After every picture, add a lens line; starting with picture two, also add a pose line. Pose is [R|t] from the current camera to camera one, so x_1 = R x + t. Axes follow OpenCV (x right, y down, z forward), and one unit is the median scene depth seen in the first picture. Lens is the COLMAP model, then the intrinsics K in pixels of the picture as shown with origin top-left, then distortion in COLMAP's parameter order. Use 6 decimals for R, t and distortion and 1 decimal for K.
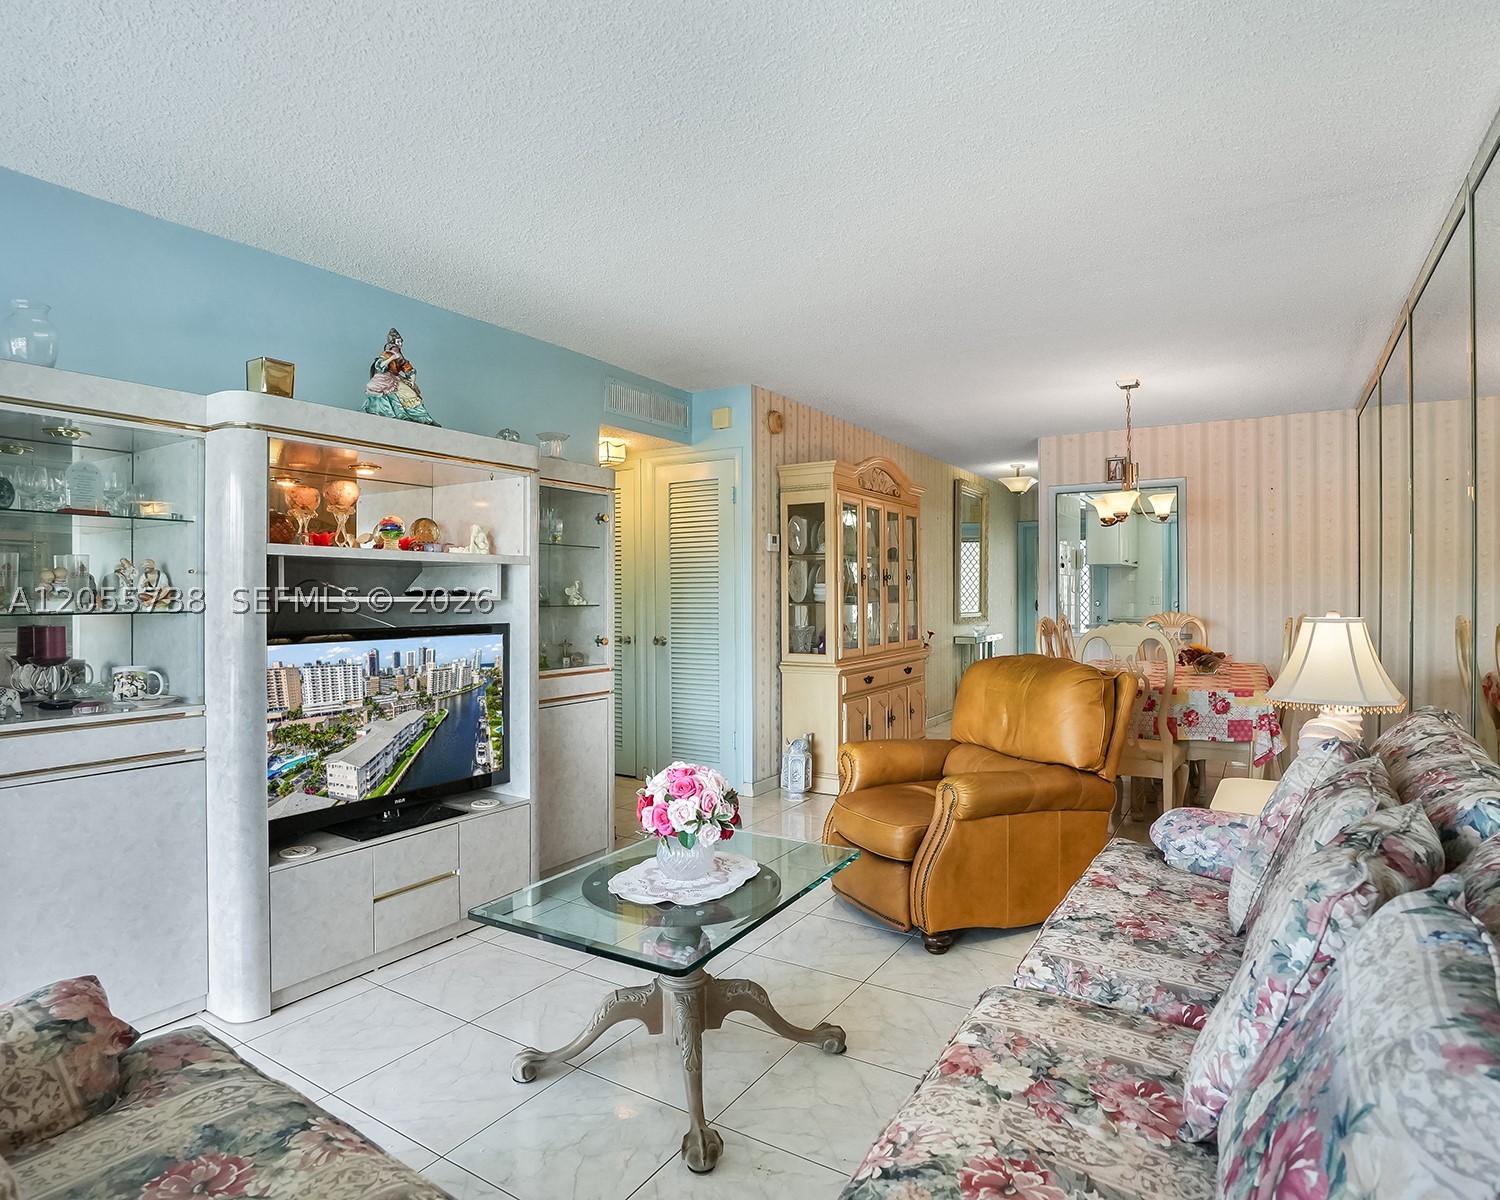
lens RADIAL K [[842.1, 0, 750.0], [0, 842.1, 600.0], [0, 0, 1]] dist [-0.038633, 0.000533]
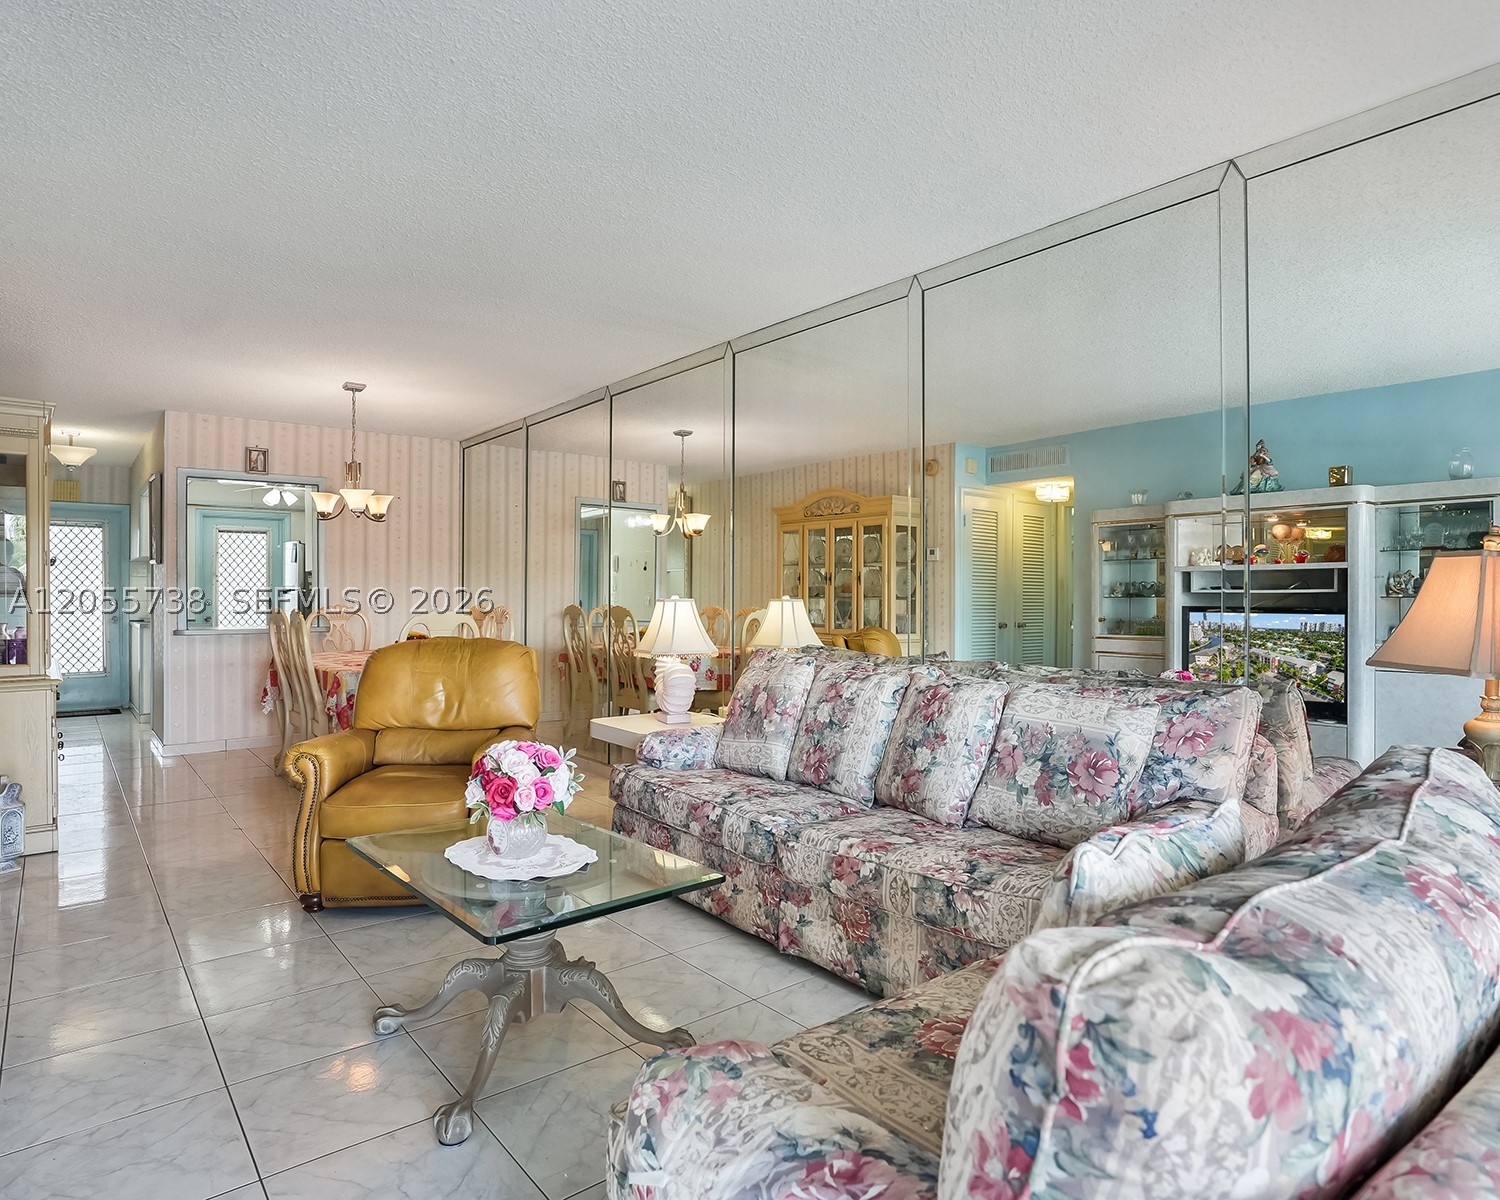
lens RADIAL K [[871.0, 0, 750.0], [0, 871.0, 600.0], [0, 0, 1]] dist [-0.093976, 0.055695]
pose [[0.322899, -0.000566, 0.946433, -0.639602], [0.005149, 0.999986, -0.001158, 0.022117], [-0.946420, 0.005247, 0.322897, 0.284066]]
